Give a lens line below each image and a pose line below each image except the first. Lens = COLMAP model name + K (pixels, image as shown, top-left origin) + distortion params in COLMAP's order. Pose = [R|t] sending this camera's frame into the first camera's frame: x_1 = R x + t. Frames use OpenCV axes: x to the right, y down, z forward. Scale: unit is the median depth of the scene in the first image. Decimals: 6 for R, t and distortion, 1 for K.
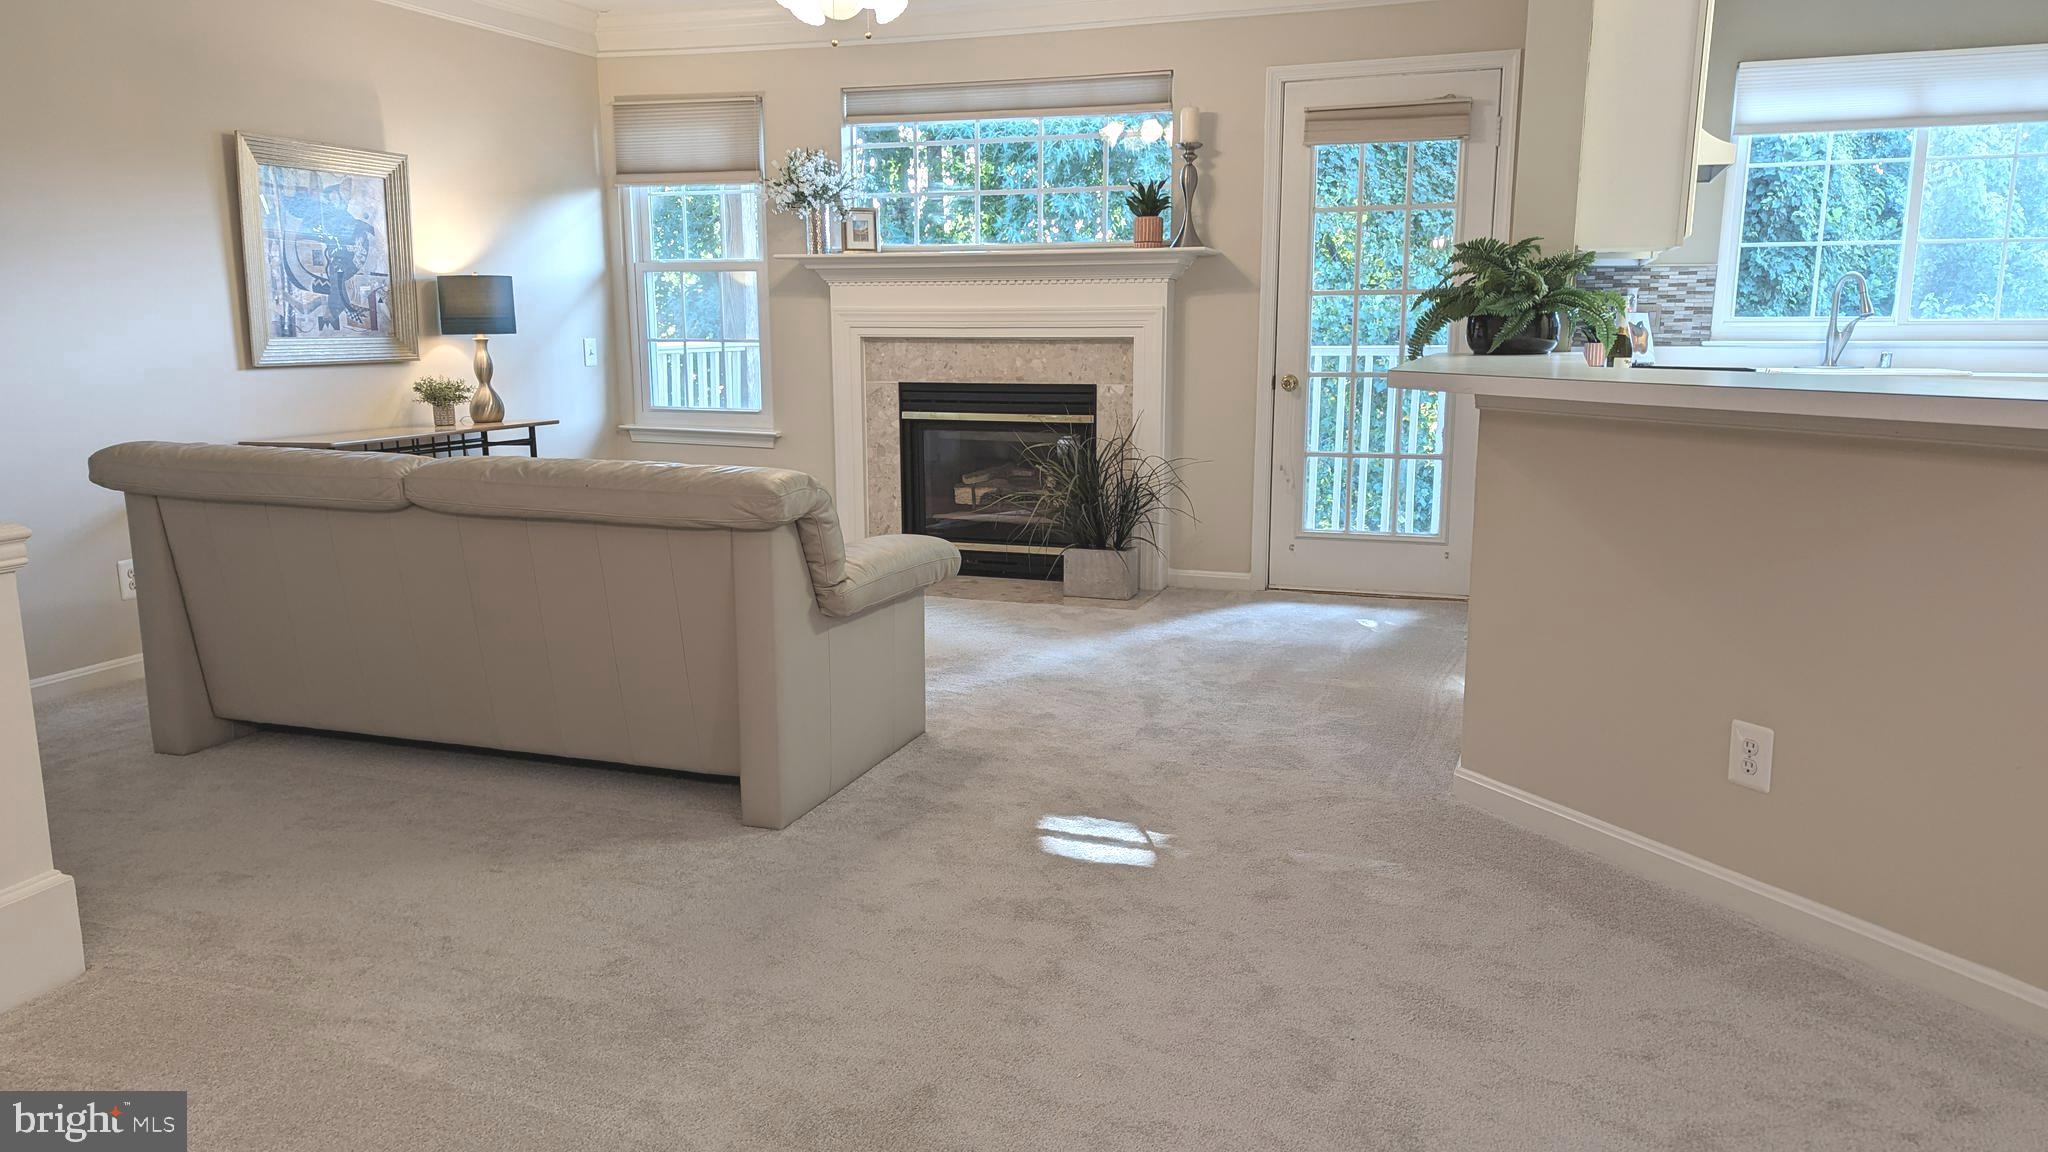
lens RADIAL K [[1440.7, 0, 1029.5], [0, 1440.7, 563.0], [0, 0, 1]] dist [0.064862, -0.008006]
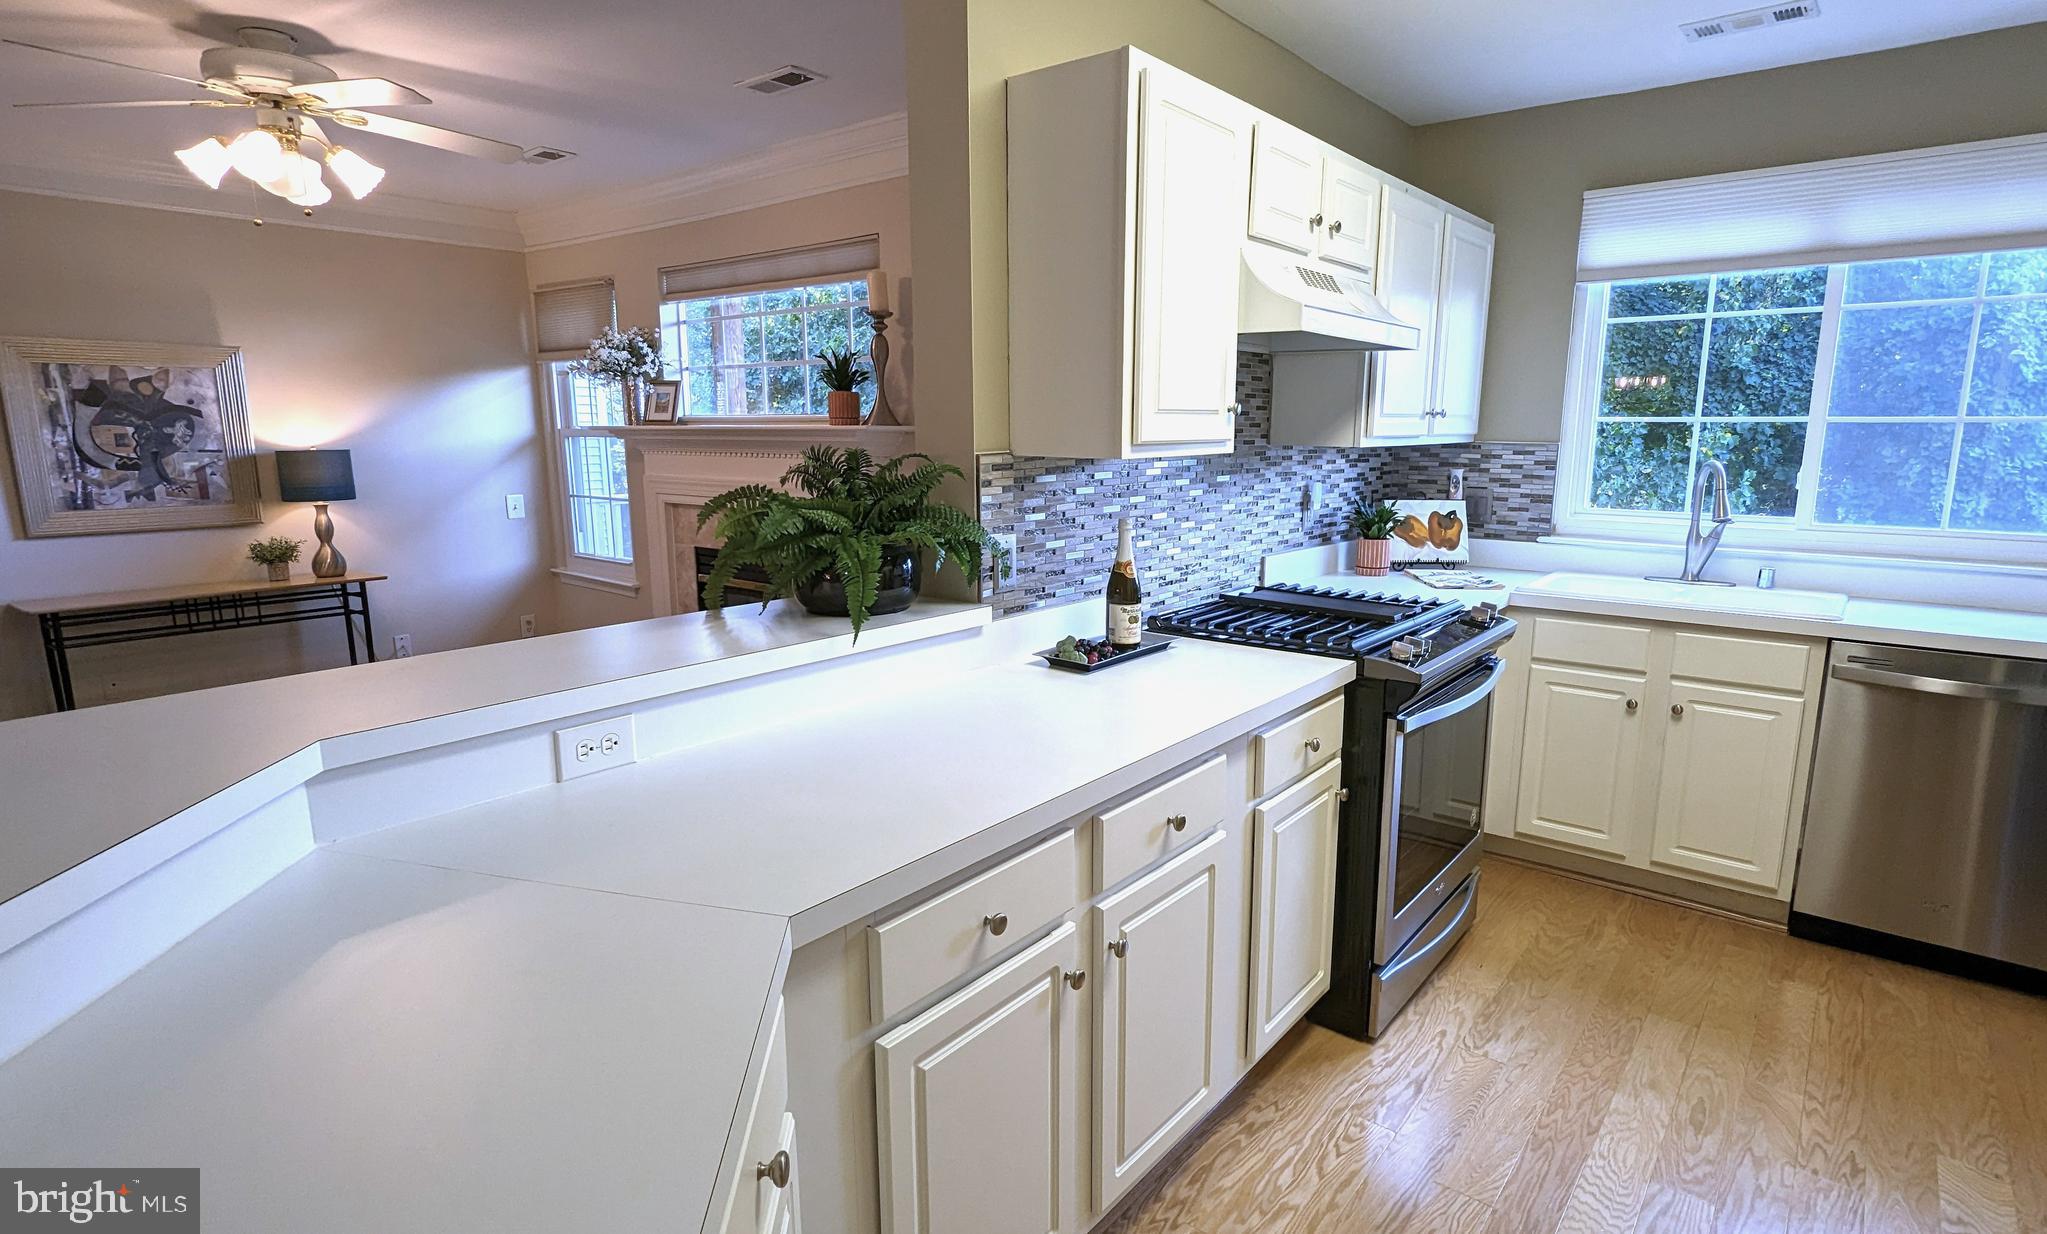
lens RADIAL K [[1042.4, 0, 1037.4], [0, 1042.4, 625.1], [0, 0, 1]] dist [0.004406, 0.002771]
pose [[0.947065, 0.061527, -0.315090, 0.396648], [-0.056666, 0.998091, 0.024573, -0.104822], [0.316001, -0.005418, 0.948744, 0.374888]]
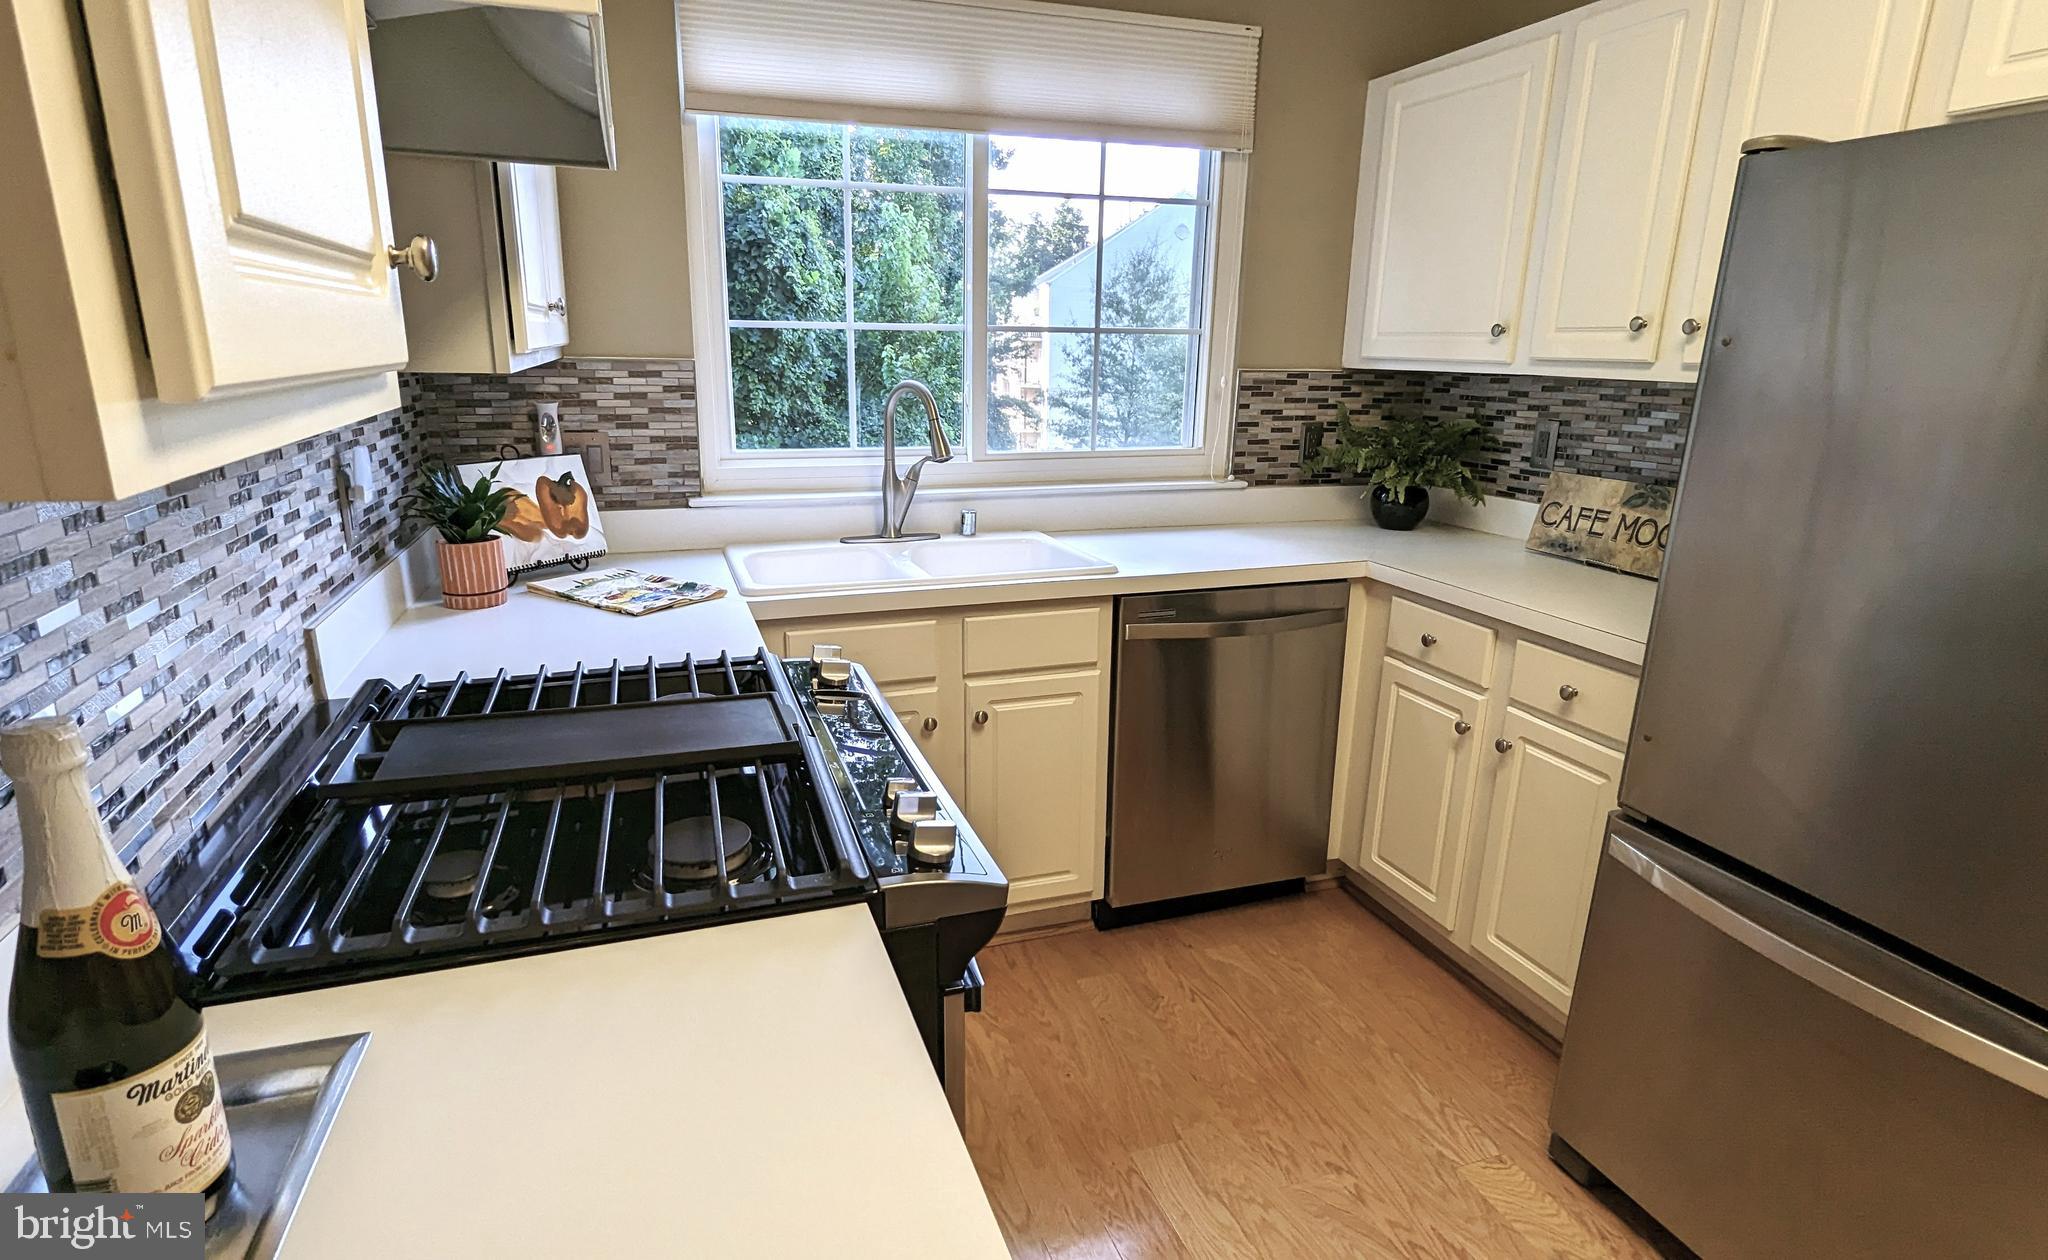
lens RADIAL K [[1072.1, 0, 1015.2], [0, 1072.1, 635.5], [0, 0, 1]] dist [0.004289, 0.000556]
pose [[0.781114, -0.159749, 0.603607, 0.315258], [0.100338, 0.986268, 0.131178, -0.146960], [-0.616273, -0.041900, 0.786417, 0.626962]]
